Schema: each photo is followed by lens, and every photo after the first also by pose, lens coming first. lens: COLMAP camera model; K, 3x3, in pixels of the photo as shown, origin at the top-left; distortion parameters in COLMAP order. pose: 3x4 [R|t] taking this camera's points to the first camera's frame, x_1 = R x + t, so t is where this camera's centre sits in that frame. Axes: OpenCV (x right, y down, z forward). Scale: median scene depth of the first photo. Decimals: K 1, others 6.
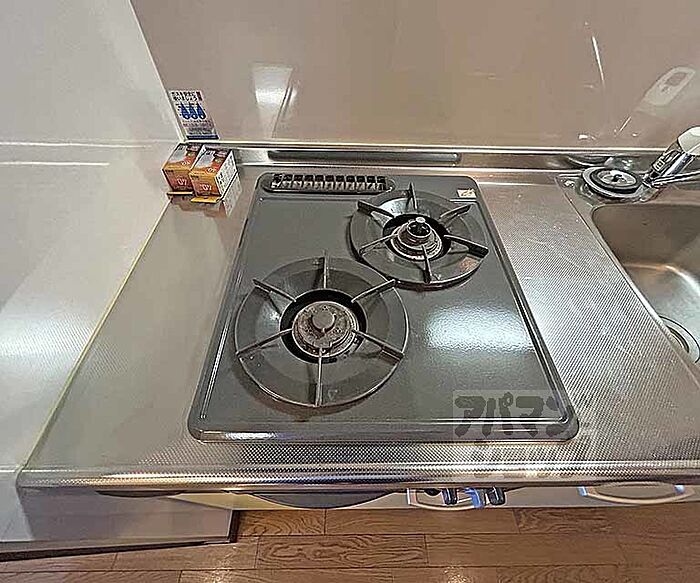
lens RADIAL K [[319.8, 0, 337.2], [0, 319.8, 290.9], [0, 0, 1]] dist [0.000384, 0.000475]
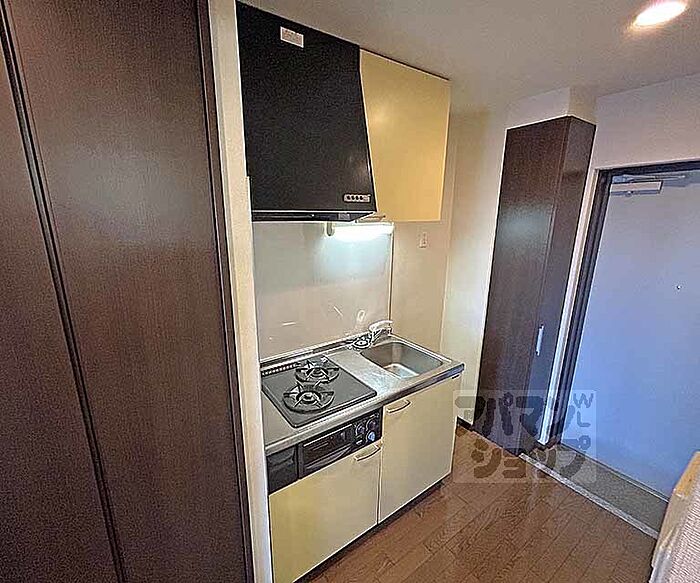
lens RADIAL K [[319.8, 0, 337.2], [0, 319.8, 290.9], [0, 0, 1]] dist [0.000384, 0.000475]
pose [[0.819891, -0.144801, 0.553906, -1.015565], [0.457777, 0.746836, -0.482365, 0.694779], [-0.343830, 0.649052, 0.678610, -1.418572]]
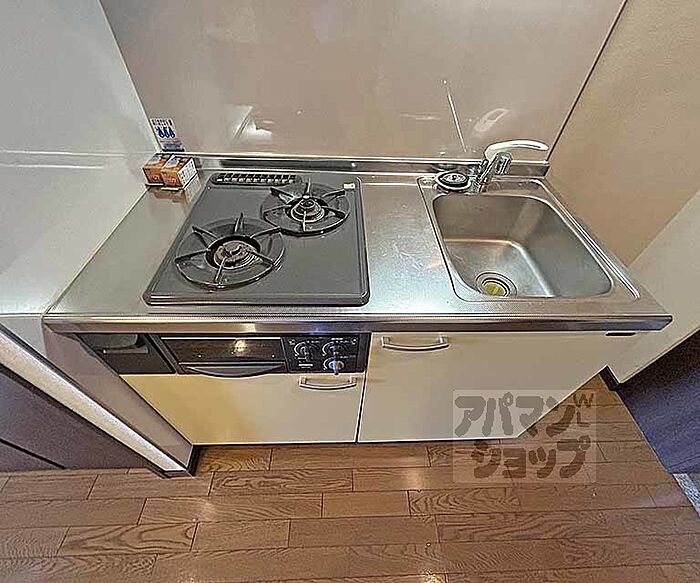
lens RADIAL K [[320.3, 0, 341.3], [0, 320.3, 287.8], [0, 0, 1]] dist [-0.000851, 0.000152]
pose [[0.999619, -0.005207, 0.027113, 0.314824], [0.007851, 0.995120, -0.098355, 0.307897], [-0.026468, 0.098531, 0.994782, -0.428002]]
